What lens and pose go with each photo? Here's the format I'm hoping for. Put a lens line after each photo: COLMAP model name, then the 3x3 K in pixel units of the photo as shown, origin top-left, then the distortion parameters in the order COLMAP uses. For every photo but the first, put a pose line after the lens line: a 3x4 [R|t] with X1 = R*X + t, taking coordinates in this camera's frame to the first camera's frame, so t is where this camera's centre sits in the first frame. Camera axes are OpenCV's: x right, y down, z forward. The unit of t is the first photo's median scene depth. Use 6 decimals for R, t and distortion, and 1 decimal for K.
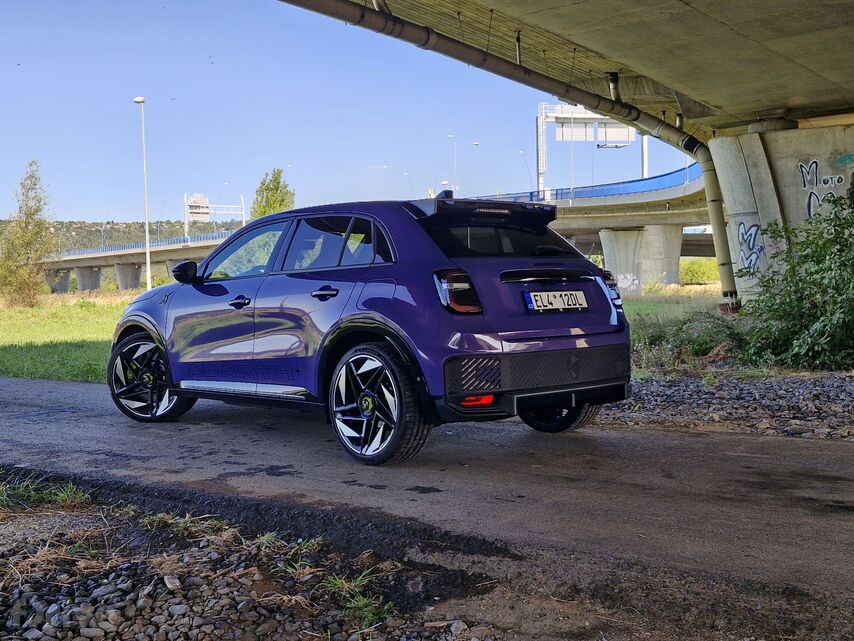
lens RADIAL K [[573.3, 0, 427.1], [0, 573.3, 320.7], [0, 0, 1]] dist [-0.000698, -0.000055]
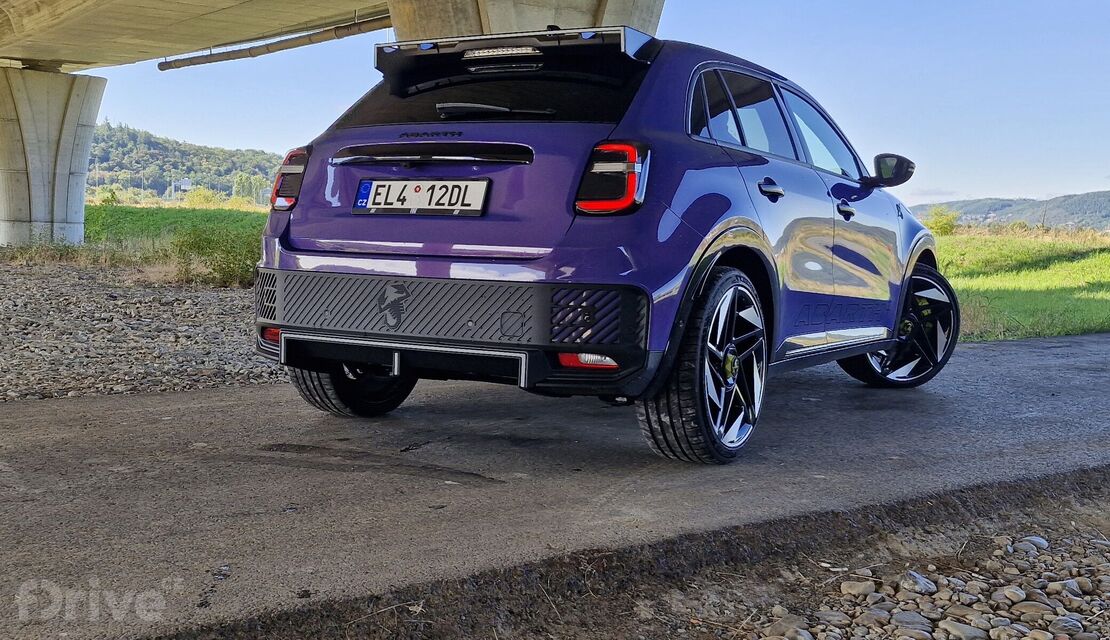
lens RADIAL K [[720.1, 0, 555.0], [0, 720.1, 321.1], [0, 0, 1]] dist [0.000443, -0.000008]
pose [[0.647170, 0.128597, -0.751421, 0.897998], [-0.079301, 0.991679, 0.101415, 0.006415], [0.758210, -0.006044, 0.651983, 0.631081]]
